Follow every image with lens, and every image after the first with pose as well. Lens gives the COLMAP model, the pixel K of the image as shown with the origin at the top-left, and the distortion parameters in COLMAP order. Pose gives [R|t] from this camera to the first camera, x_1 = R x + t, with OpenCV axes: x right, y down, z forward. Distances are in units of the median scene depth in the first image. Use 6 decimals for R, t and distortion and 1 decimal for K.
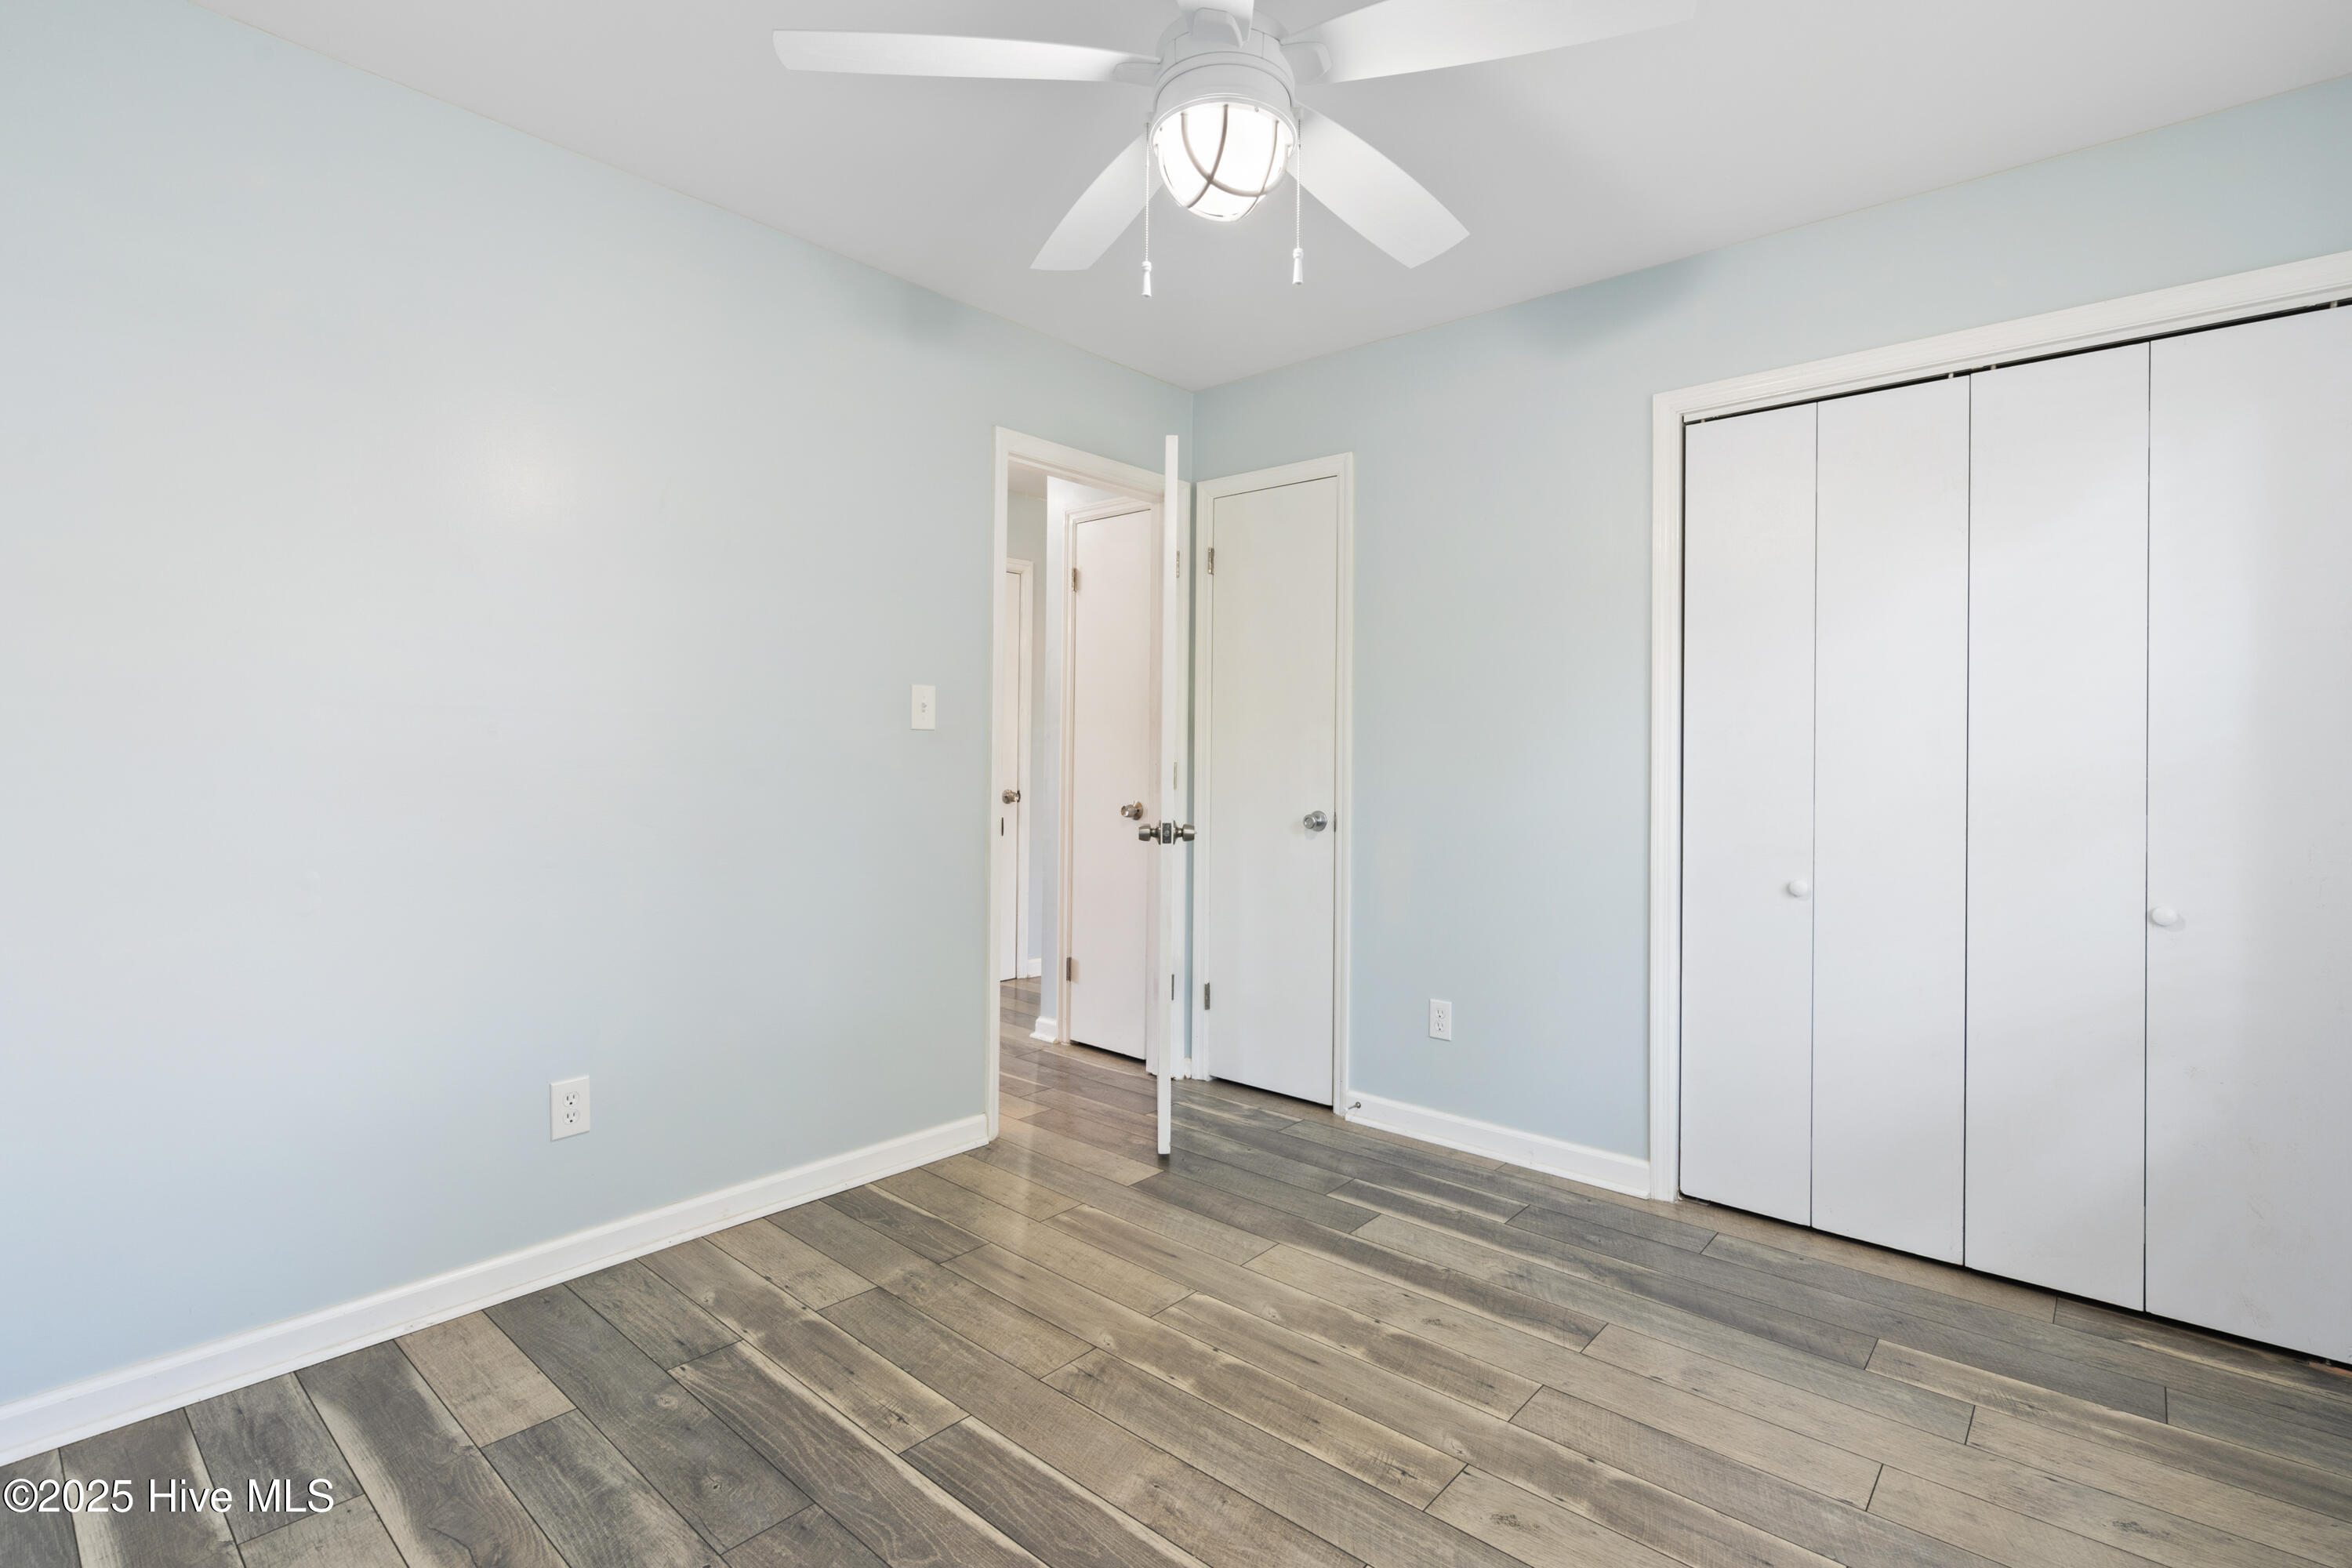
lens RADIAL K [[1093.7, 0, 1186.9], [0, 1093.7, 754.8], [0, 0, 1]] dist [-0.001333, 0.000283]
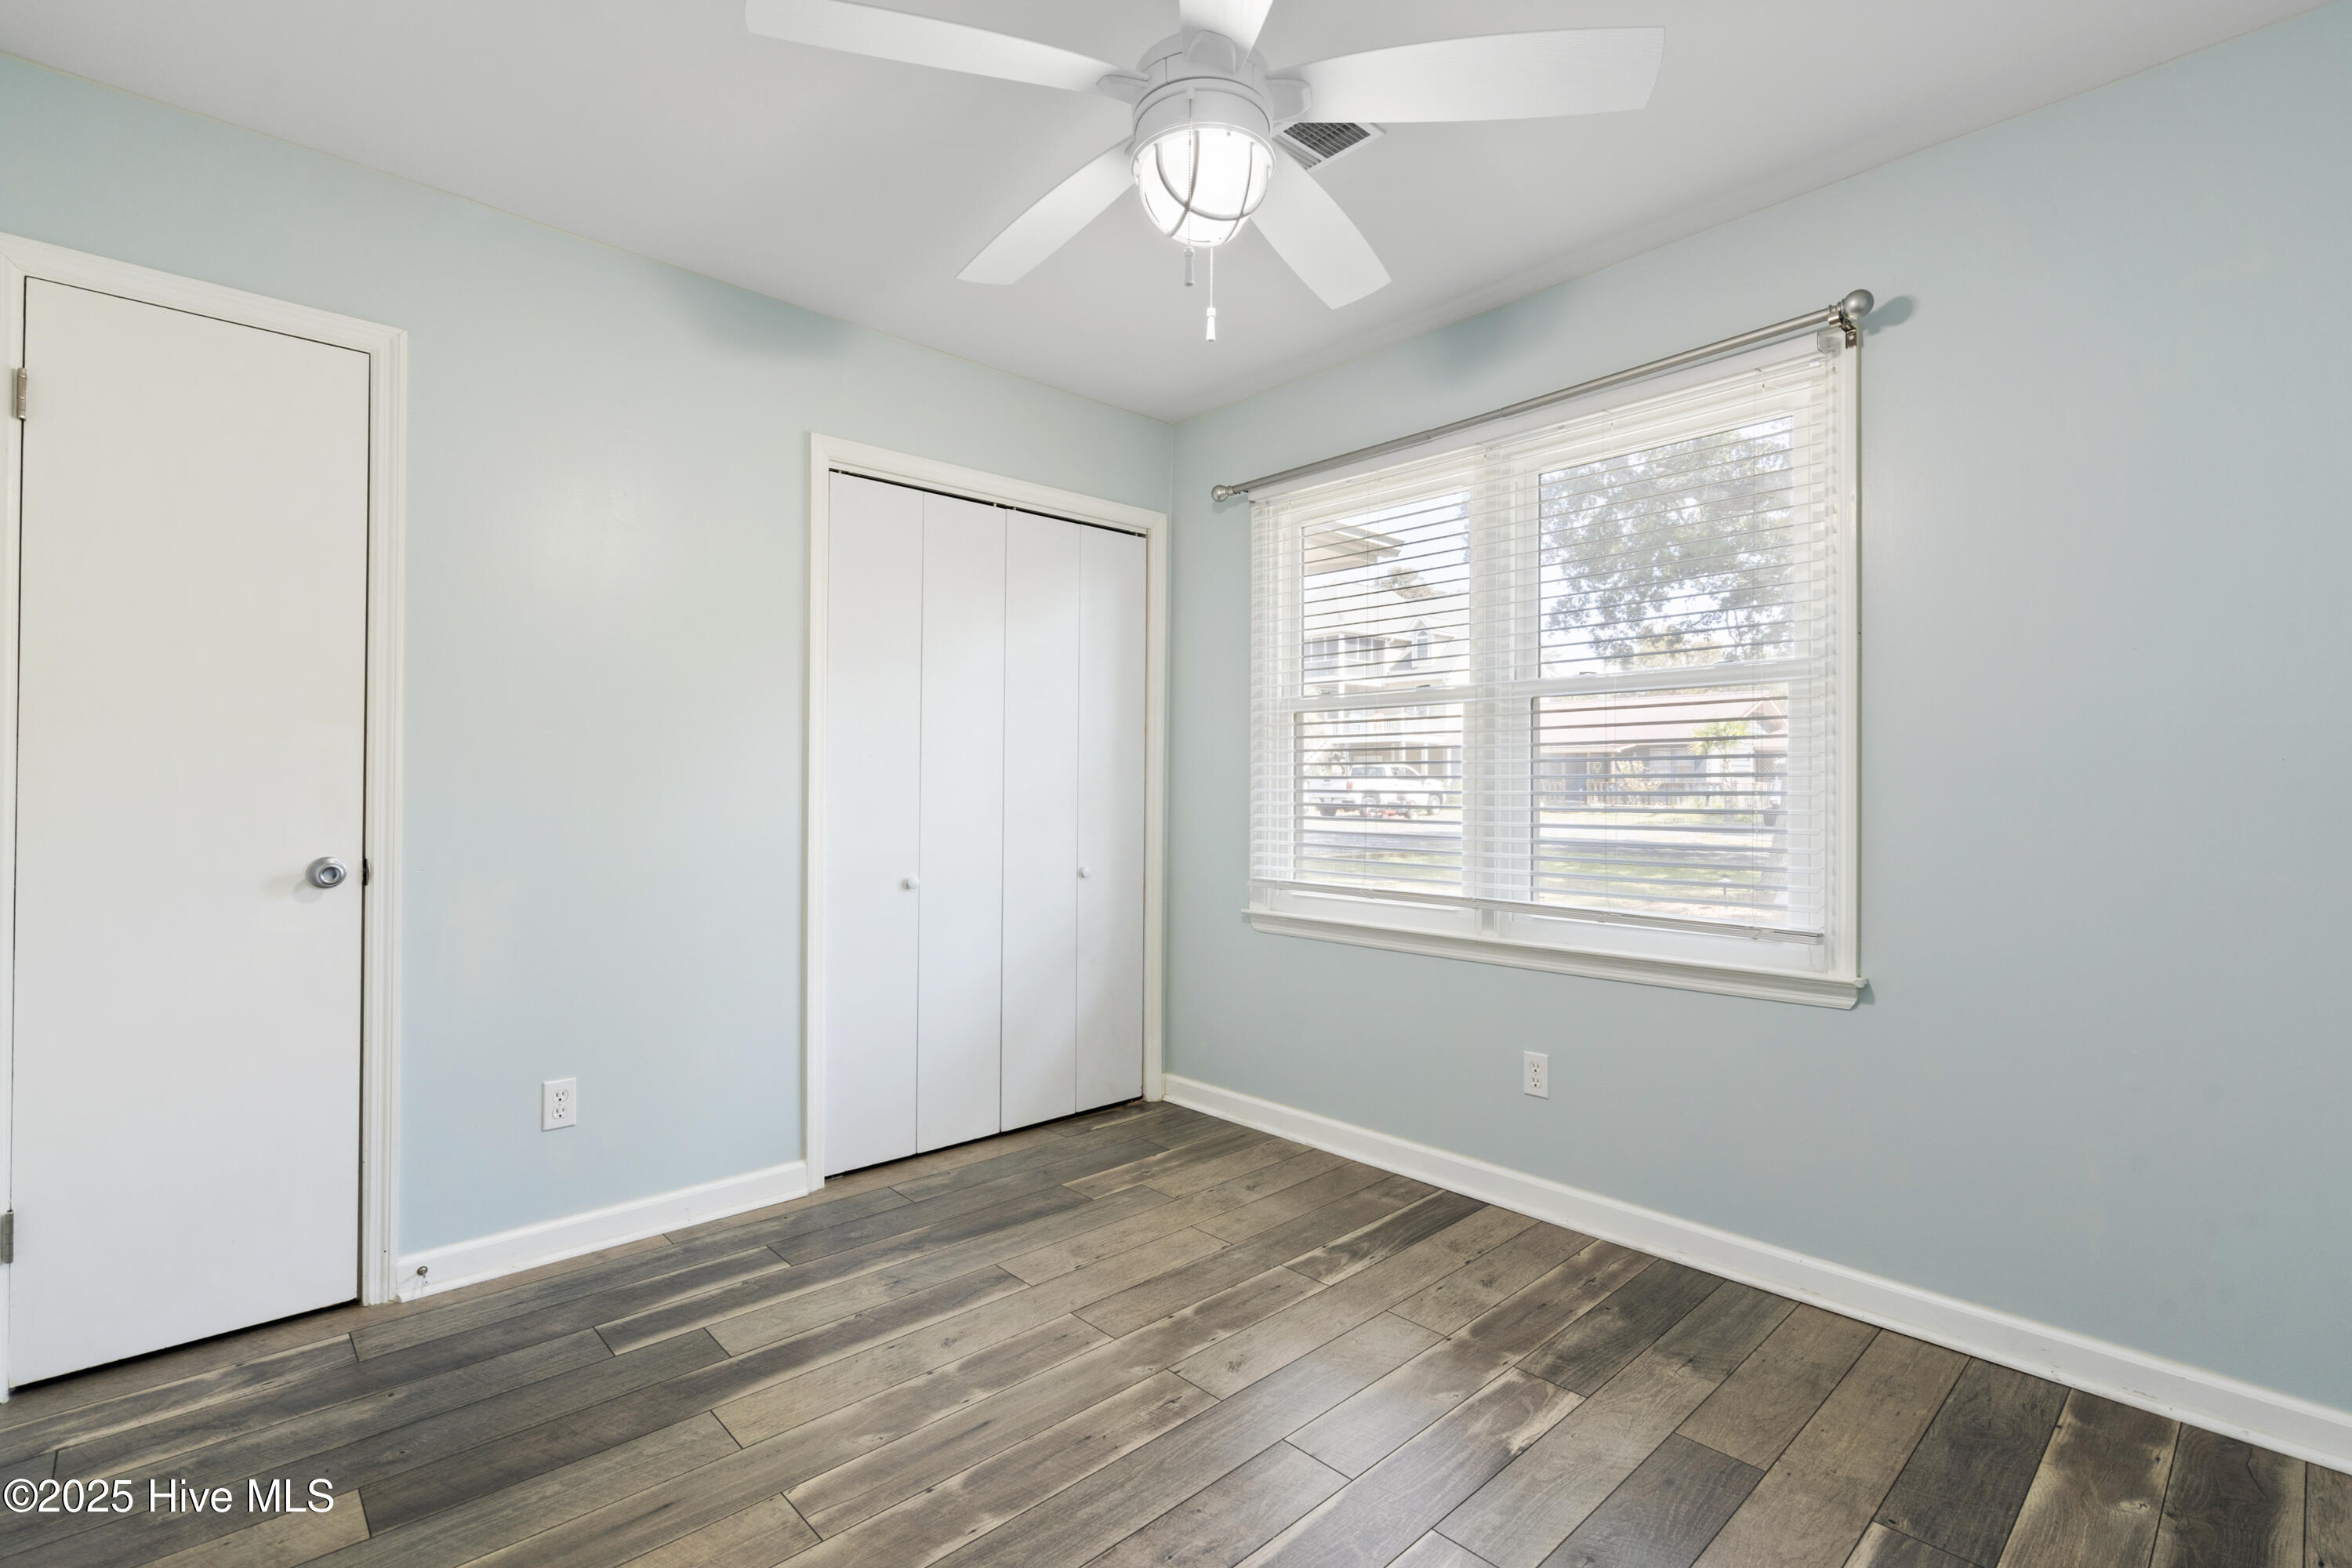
lens RADIAL K [[1059.1, 0, 1170.1], [0, 1059.1, 789.0], [0, 0, 1]] dist [-0.002771, 0.001256]
pose [[0.112825, -0.010011, 0.993564, -0.699193], [-0.008241, 0.999905, 0.011010, 0.000348], [-0.993581, -0.009430, 0.112732, 0.685249]]
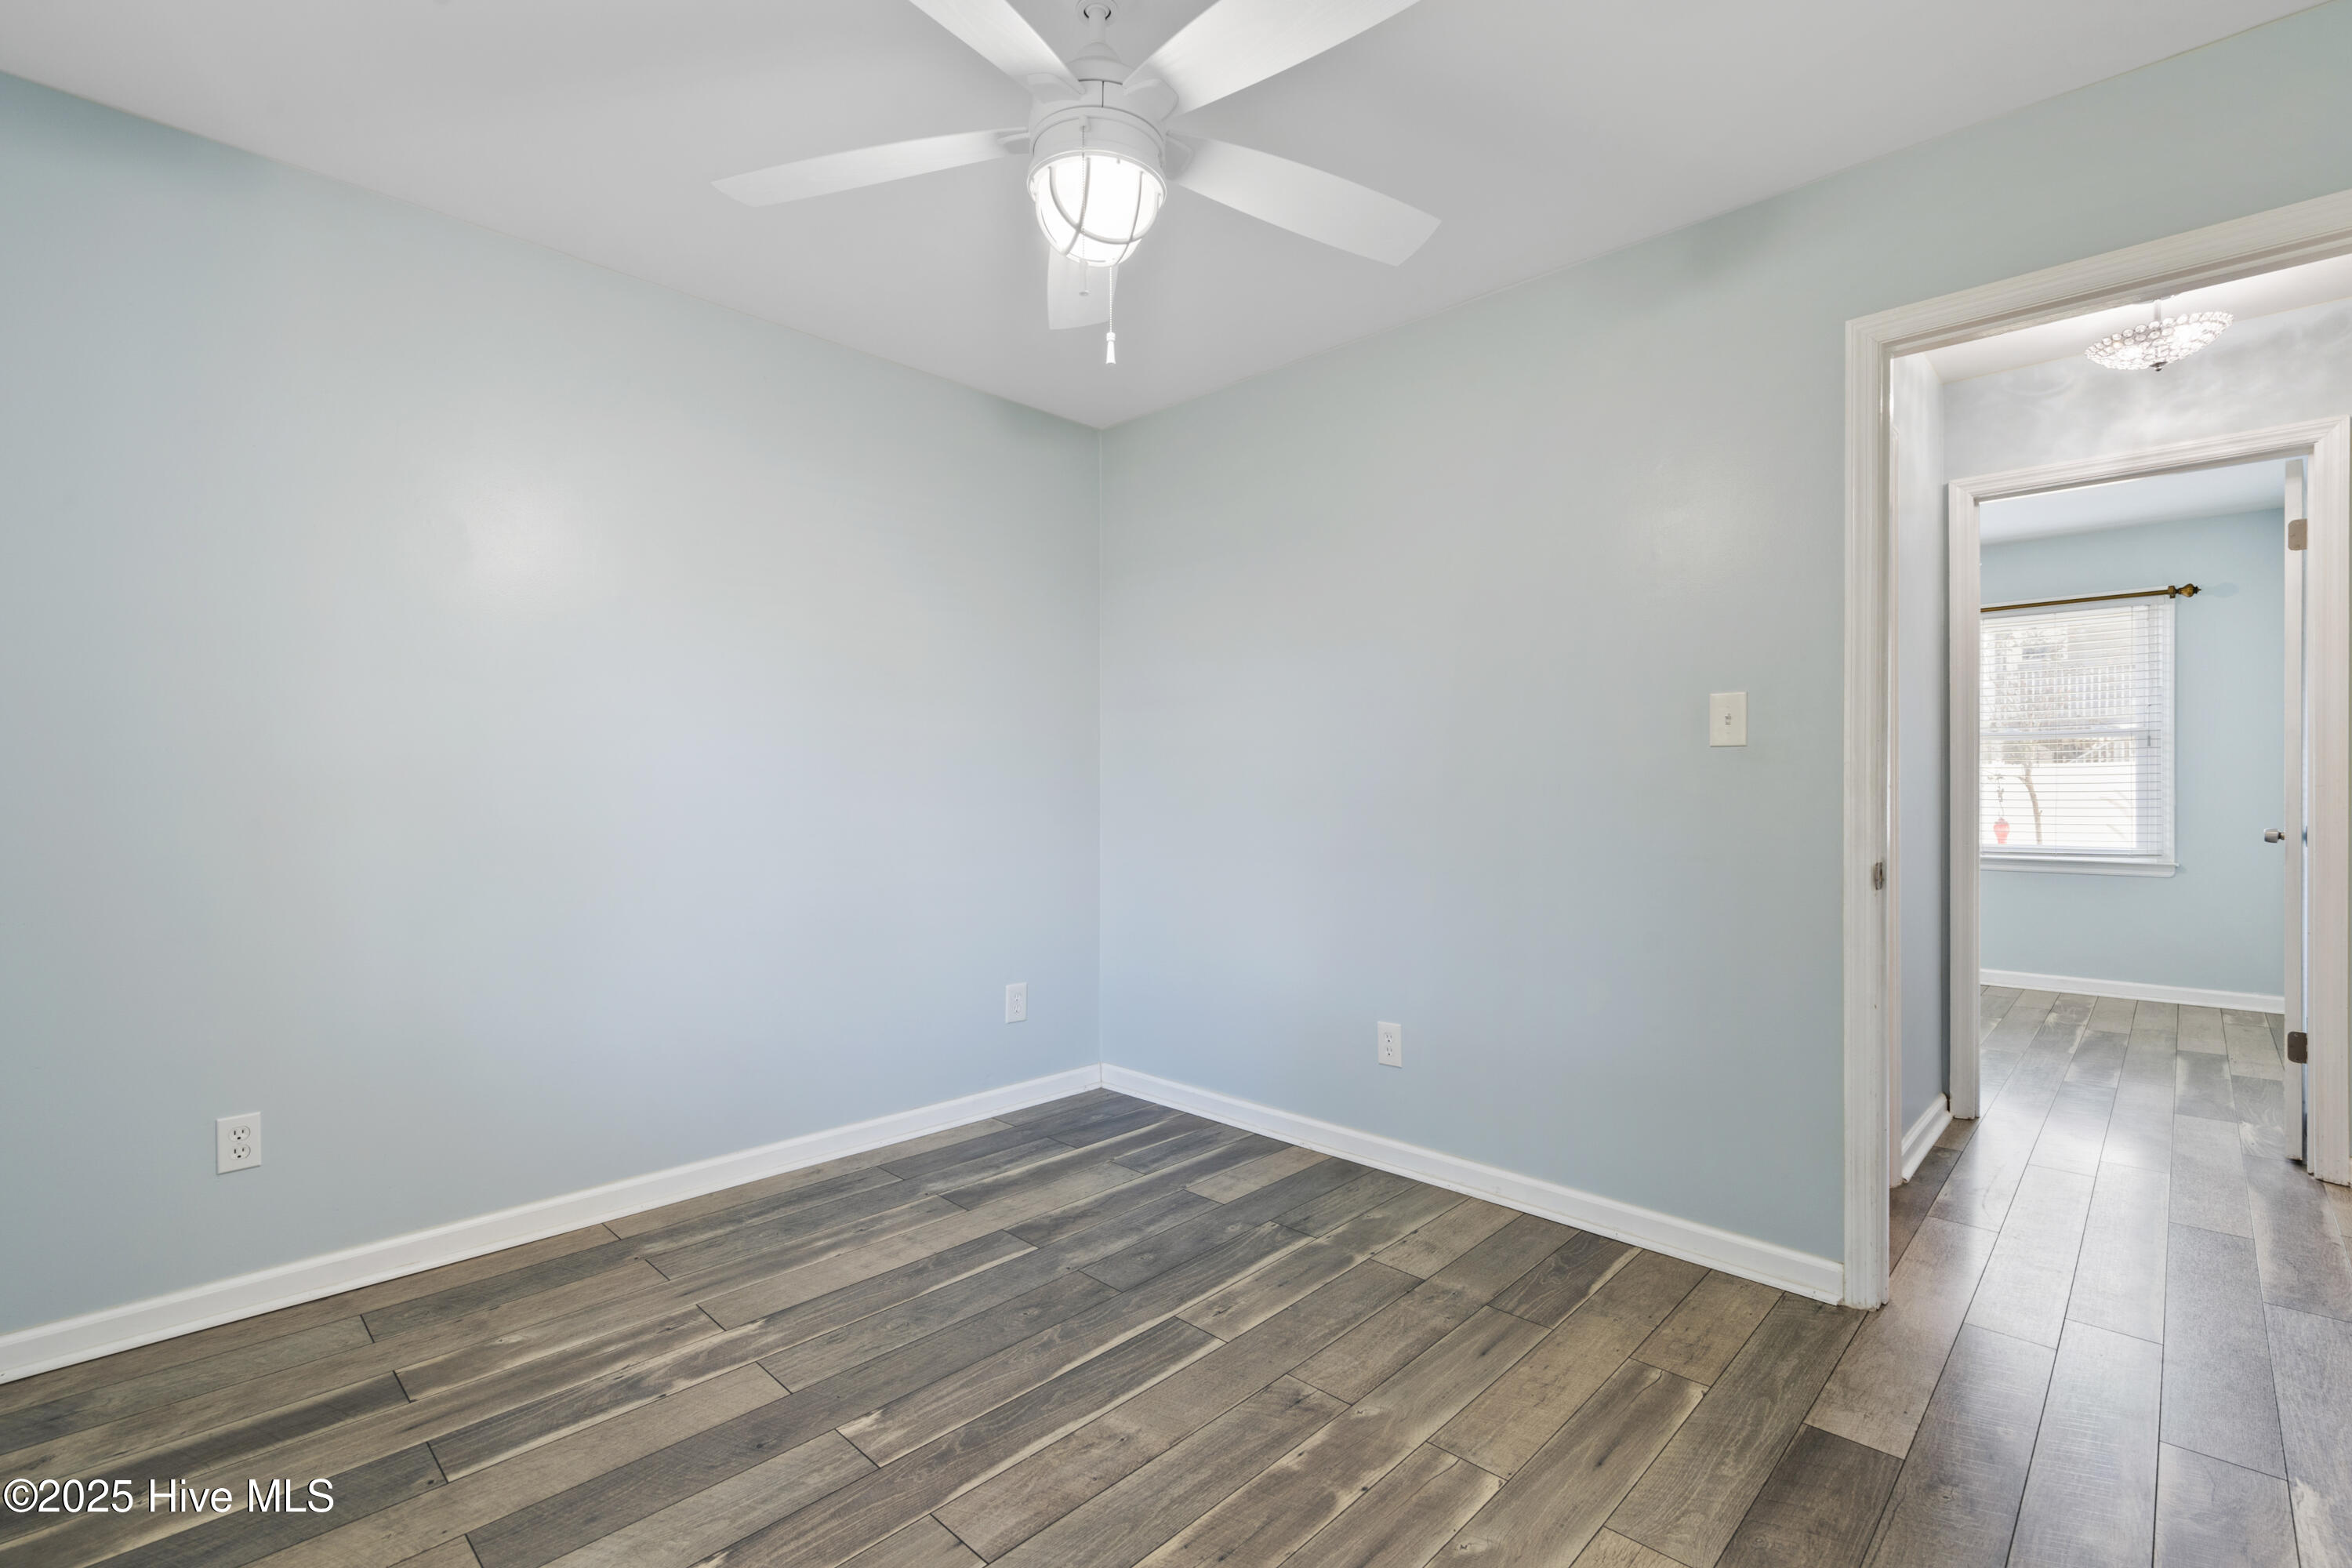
lens RADIAL K [[1070.7, 0, 1176.0], [0, 1070.7, 784.0], [0, 0, 1]] dist [-0.003113, 0.000868]
pose [[-0.057826, -0.008975, -0.998286, 0.794349], [0.003570, 0.999951, -0.009197, 0.015544], [0.998320, -0.004096, -0.057791, 0.847892]]
